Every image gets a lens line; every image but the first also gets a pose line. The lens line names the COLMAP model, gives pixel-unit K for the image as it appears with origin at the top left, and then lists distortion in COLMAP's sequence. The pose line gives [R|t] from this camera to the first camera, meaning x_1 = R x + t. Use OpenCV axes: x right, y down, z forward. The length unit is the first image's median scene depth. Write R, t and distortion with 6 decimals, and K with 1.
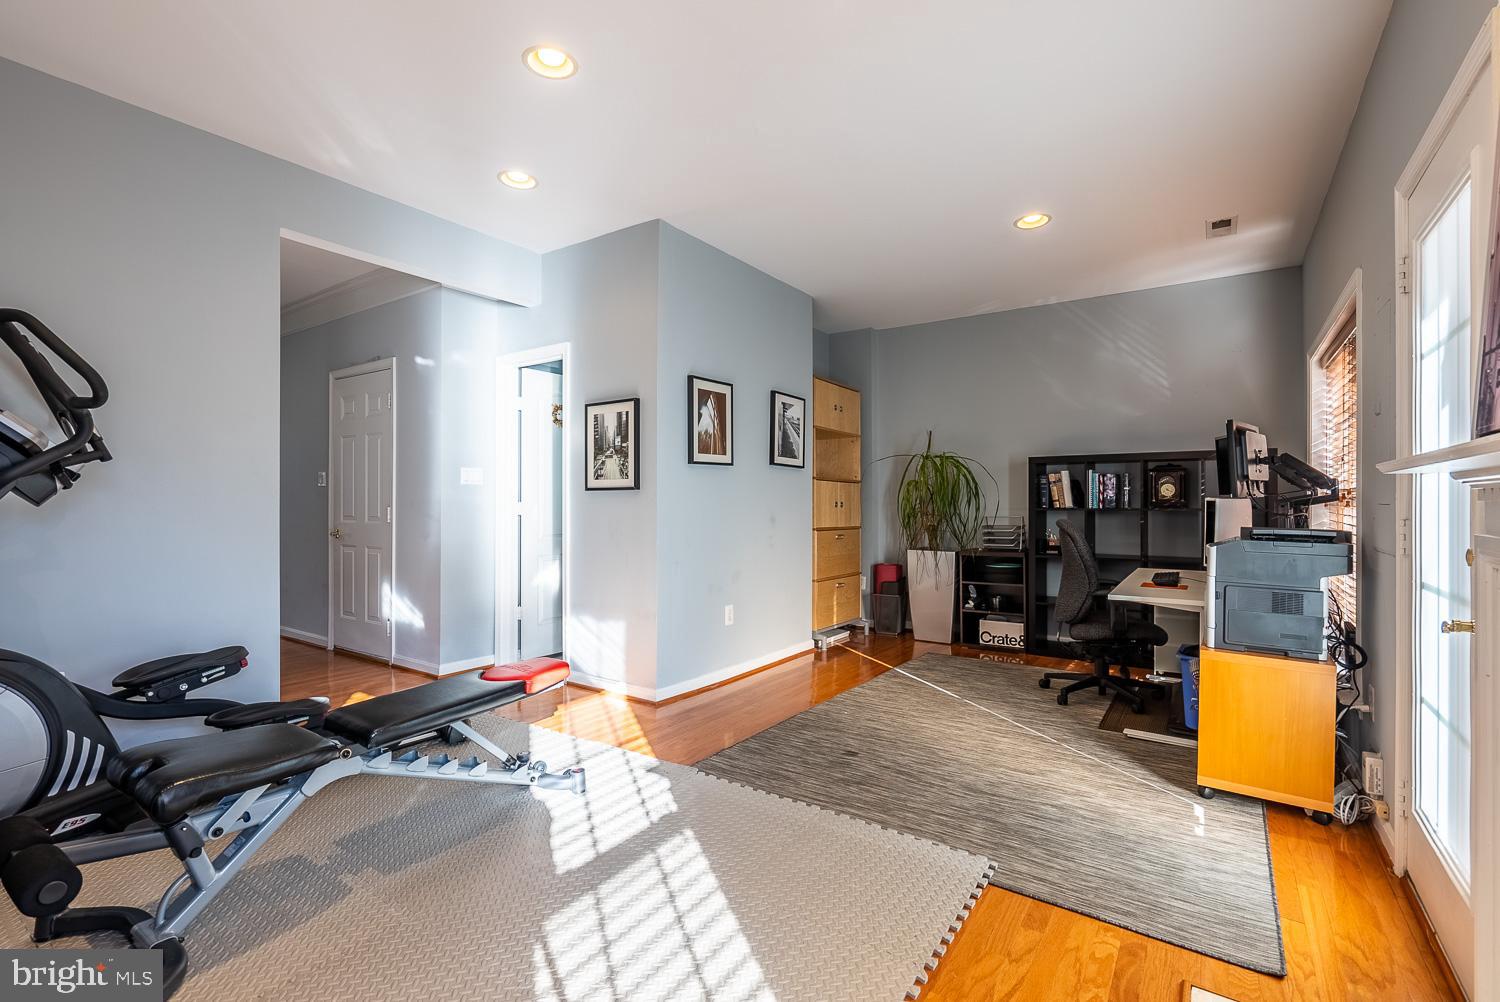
lens RADIAL K [[683.1, 0, 748.0], [0, 683.1, 499.2], [0, 0, 1]] dist [-0.005727, -0.000474]
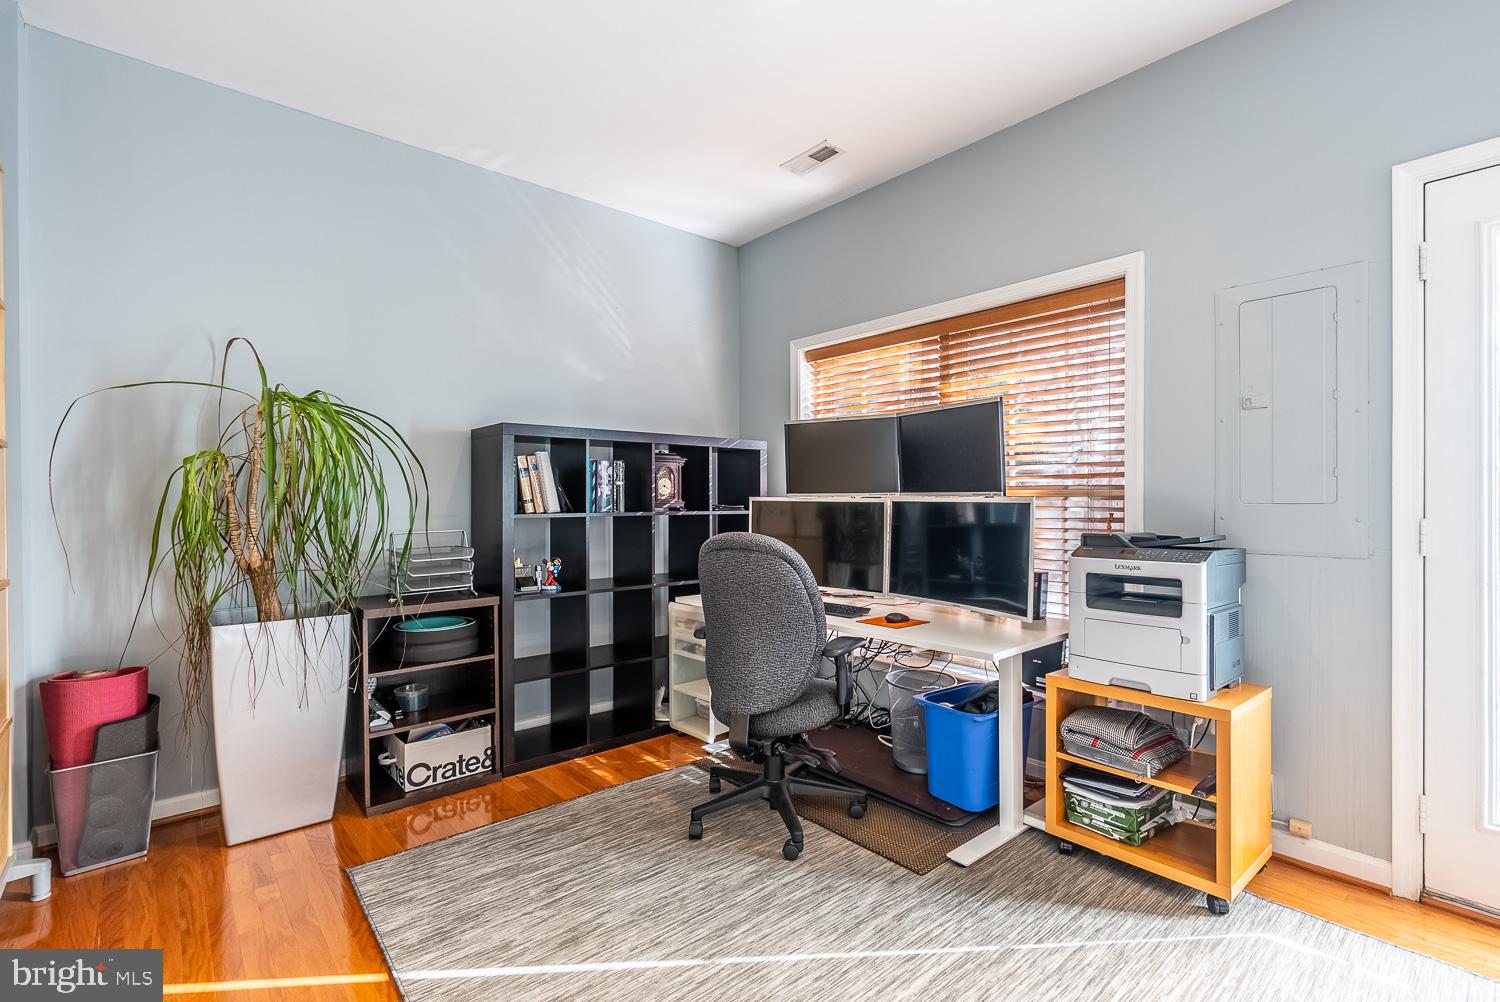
lens RADIAL K [[683.1, 0, 748.0], [0, 683.1, 499.2], [0, 0, 1]] dist [-0.005727, -0.000474]
pose [[0.248060, -0.004773, 0.968733, -0.075723], [-0.000939, 0.999986, 0.005167, -0.002755], [-0.968744, -0.002192, 0.248052, 0.659482]]
